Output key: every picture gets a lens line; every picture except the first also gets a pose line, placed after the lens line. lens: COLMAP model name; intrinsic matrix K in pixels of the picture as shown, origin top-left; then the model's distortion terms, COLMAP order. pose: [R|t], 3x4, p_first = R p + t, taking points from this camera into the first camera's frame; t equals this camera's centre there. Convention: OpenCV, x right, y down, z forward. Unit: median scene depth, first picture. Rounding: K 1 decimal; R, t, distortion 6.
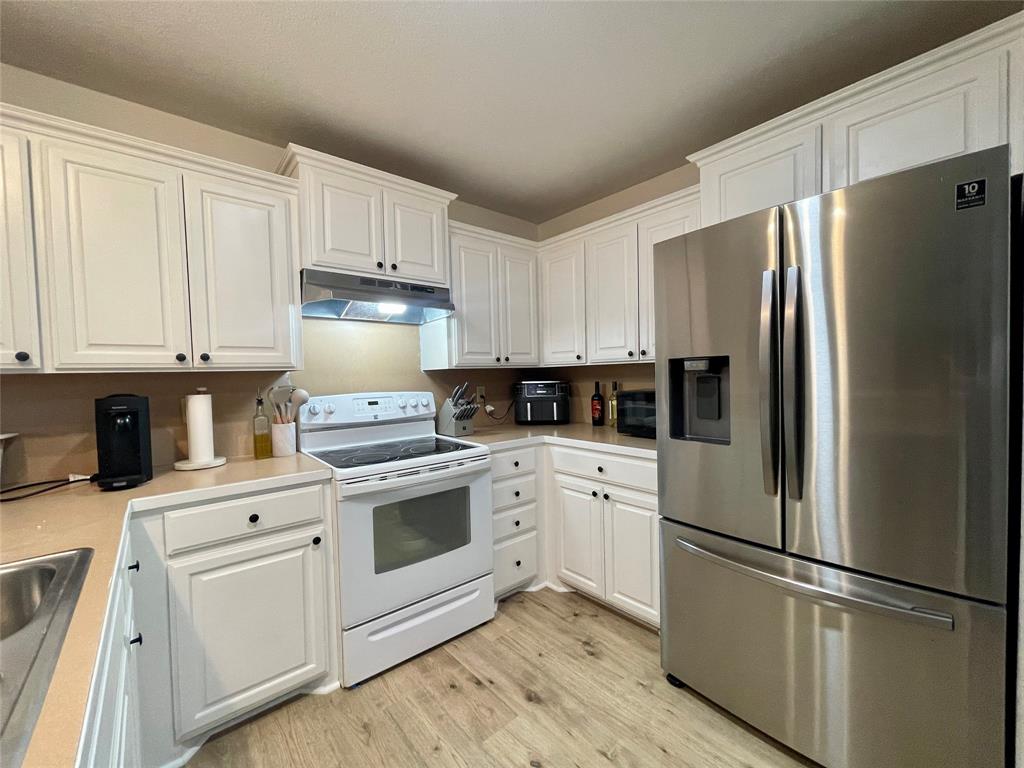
lens RADIAL K [[411.9, 0, 507.3], [0, 411.9, 389.0], [0, 0, 1]] dist [0.000835, -0.000776]
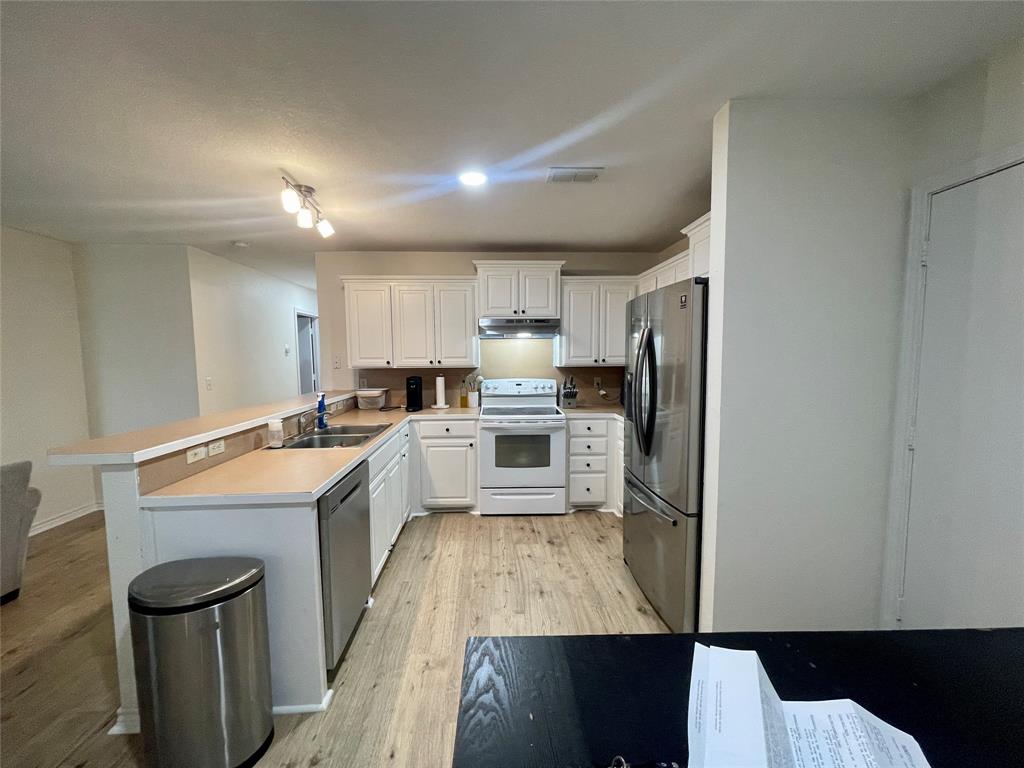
lens RADIAL K [[411.9, 0, 507.4], [0, 411.9, 386.1], [0, 0, 1]] dist [0.000835, -0.000776]
pose [[0.789051, 0.068453, -0.610502, 0.881712], [-0.033561, 0.997092, 0.068423, -0.096940], [0.613410, -0.033500, 0.789054, -0.542856]]
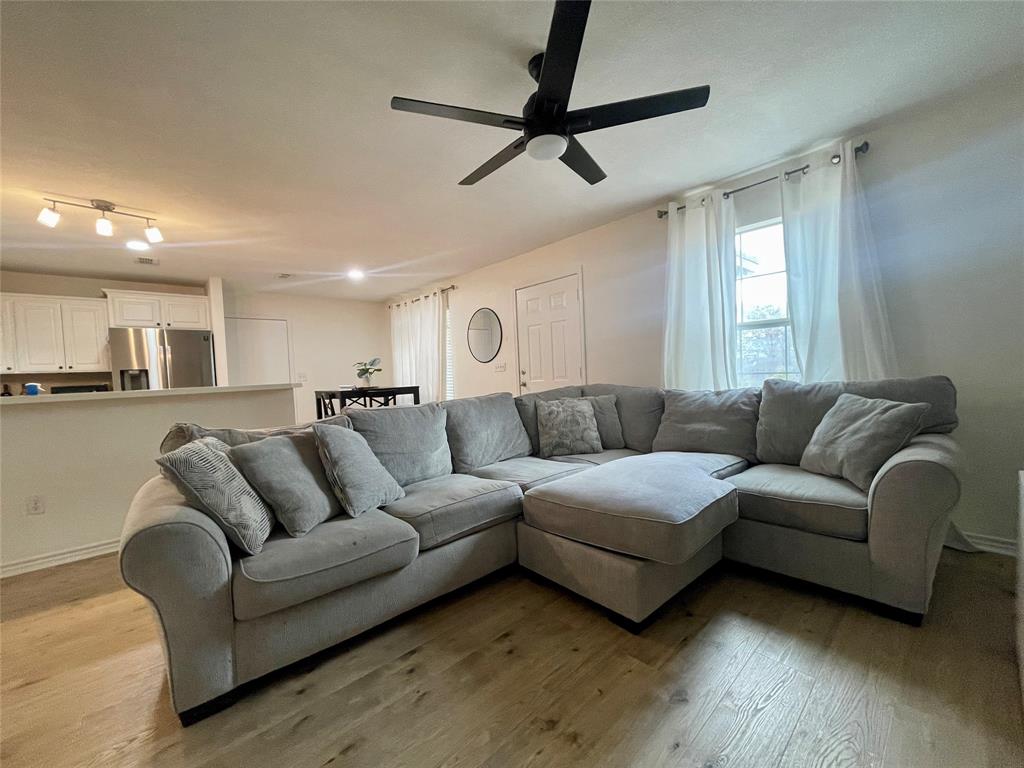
lens RADIAL K [[411.9, 0, 510.6], [0, 411.9, 388.7], [0, 0, 1]] dist [0.000835, -0.000776]
pose [[-0.034511, -0.012271, 0.999329, -2.118466], [0.078220, 0.996824, 0.014941, 0.188380], [-0.996339, 0.078683, -0.033441, -1.312824]]
